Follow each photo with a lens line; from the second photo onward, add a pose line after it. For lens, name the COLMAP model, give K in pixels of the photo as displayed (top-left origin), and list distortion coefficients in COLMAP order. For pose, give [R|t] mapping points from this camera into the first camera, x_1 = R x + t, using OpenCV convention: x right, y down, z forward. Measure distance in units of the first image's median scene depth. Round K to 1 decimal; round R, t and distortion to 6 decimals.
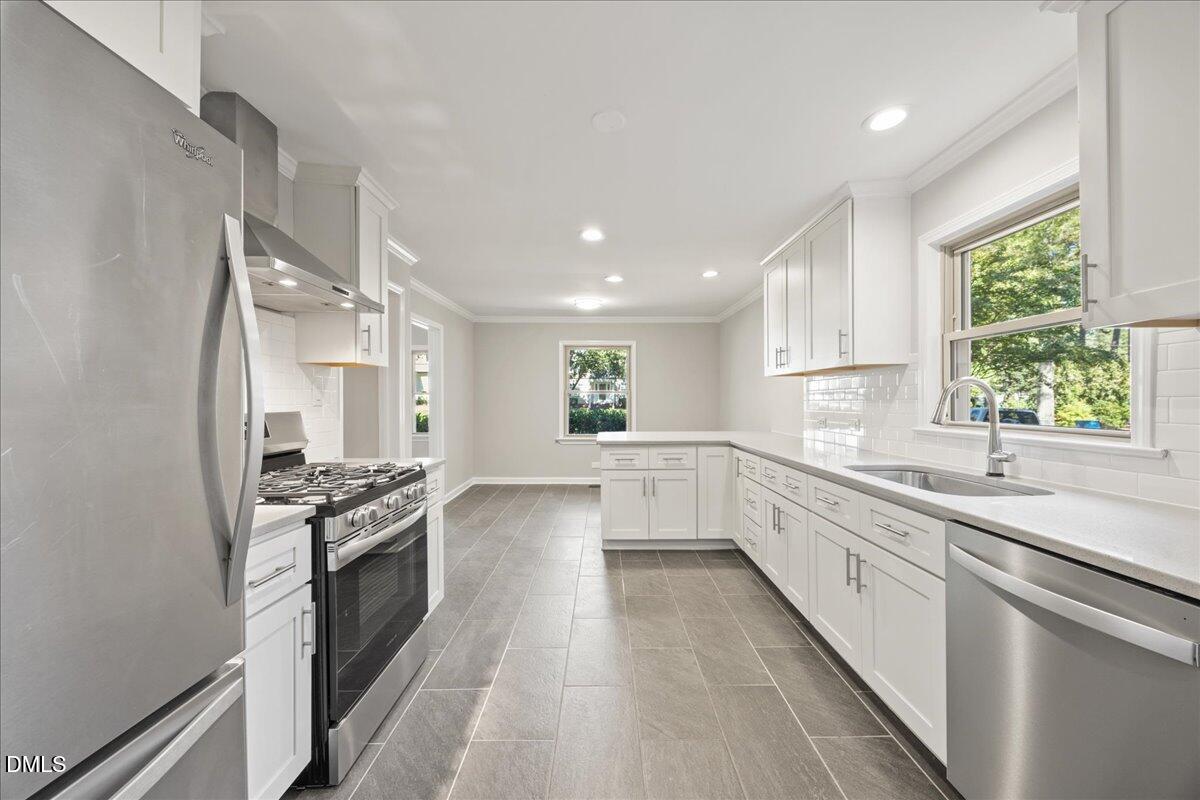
lens RADIAL K [[454.9, 0, 602.1], [0, 454.9, 400.4], [0, 0, 1]] dist [-0.002651, 0.000581]
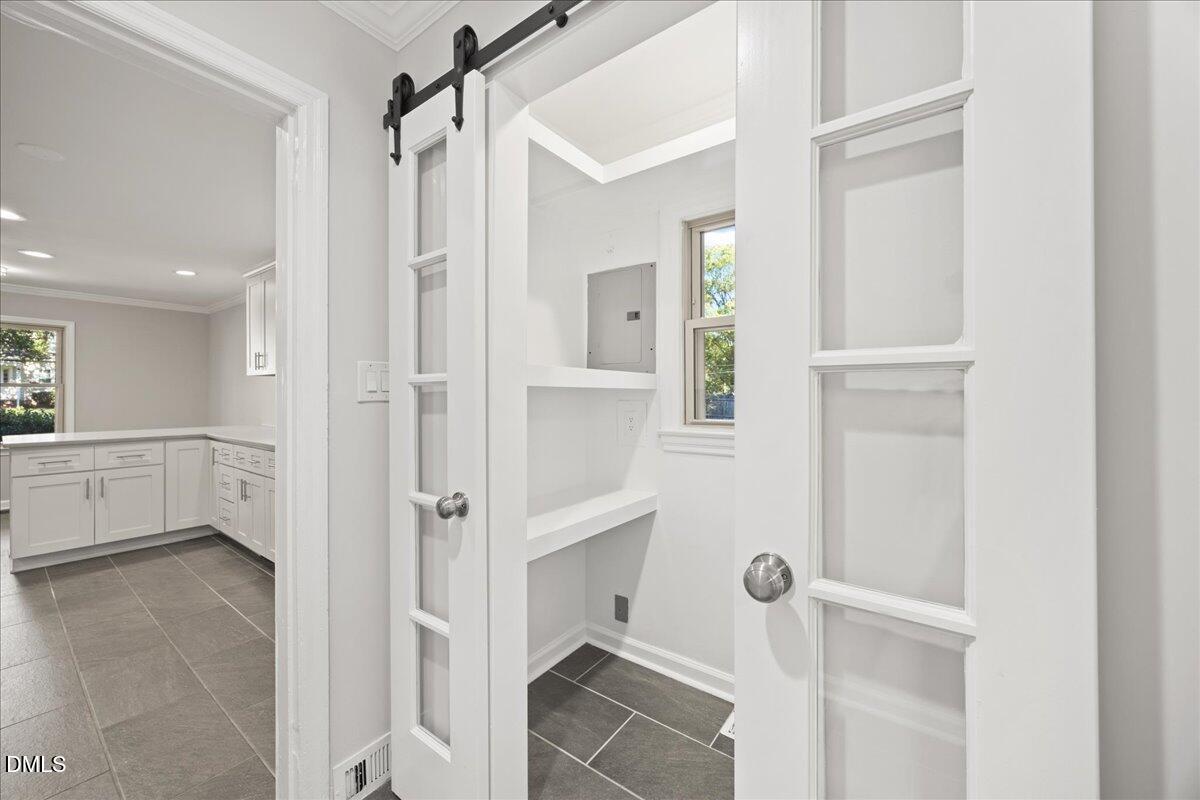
lens RADIAL K [[454.9, 0, 601.8], [0, 454.9, 394.9], [0, 0, 1]] dist [-0.002651, 0.000581]
pose [[0.593329, 0.004076, 0.804949, -0.030635], [-0.001172, 0.999990, -0.004200, -0.000579], [-0.804959, 0.001548, 0.593329, -0.398095]]
